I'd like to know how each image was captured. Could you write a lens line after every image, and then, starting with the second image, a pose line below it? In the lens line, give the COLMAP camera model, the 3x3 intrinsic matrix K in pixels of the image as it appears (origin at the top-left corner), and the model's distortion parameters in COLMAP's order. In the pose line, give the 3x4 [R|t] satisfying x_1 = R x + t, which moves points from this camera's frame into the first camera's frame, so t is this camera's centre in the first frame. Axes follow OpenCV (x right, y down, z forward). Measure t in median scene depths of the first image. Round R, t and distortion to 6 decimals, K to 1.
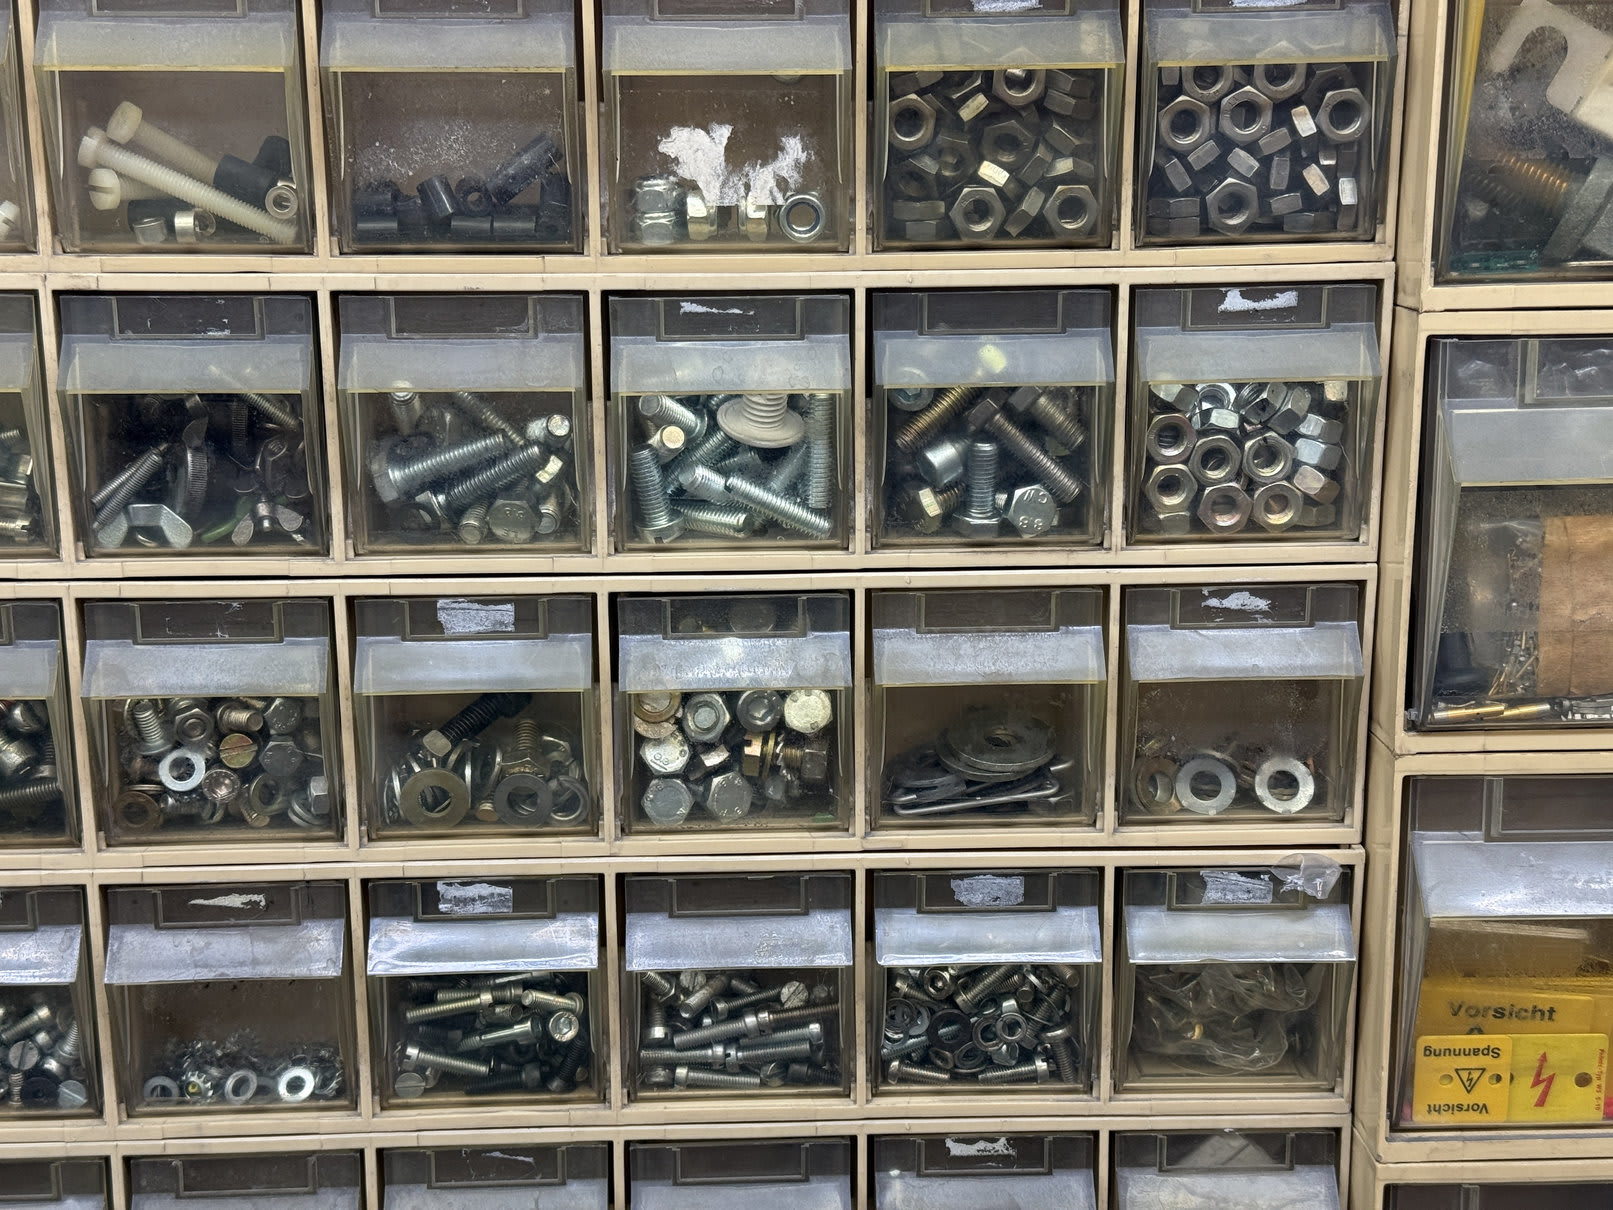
lens RADIAL K [[2307.8, 0, 810.0], [0, 2307.8, 635.3], [0, 0, 1]] dist [0.230679, -0.494702]
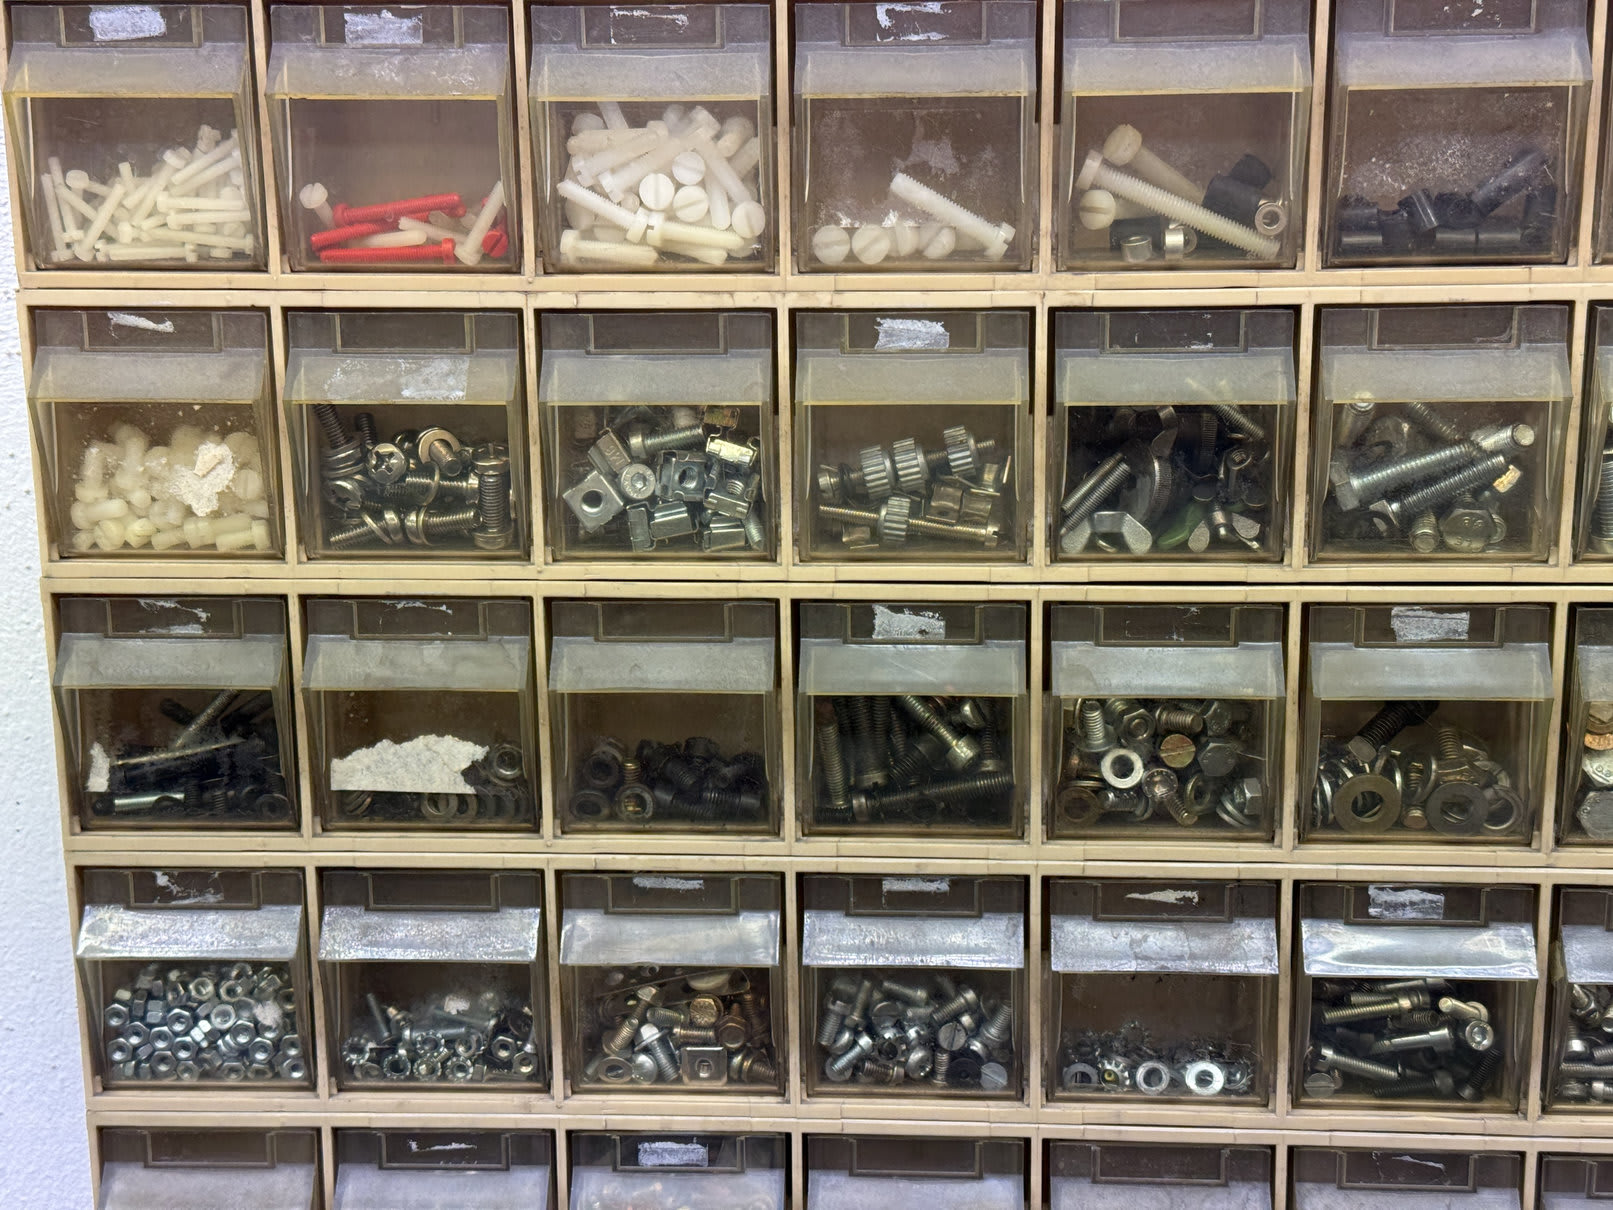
lens RADIAL K [[2258.2, 0, 806.9], [0, 2258.2, 619.3], [0, 0, 1]] dist [0.215006, -0.462216]
pose [[0.996193, 0.016688, -0.085564, -0.318435], [-0.017605, 0.999795, -0.009968, 0.004226], [0.085380, 0.011436, 0.996283, -0.013567]]
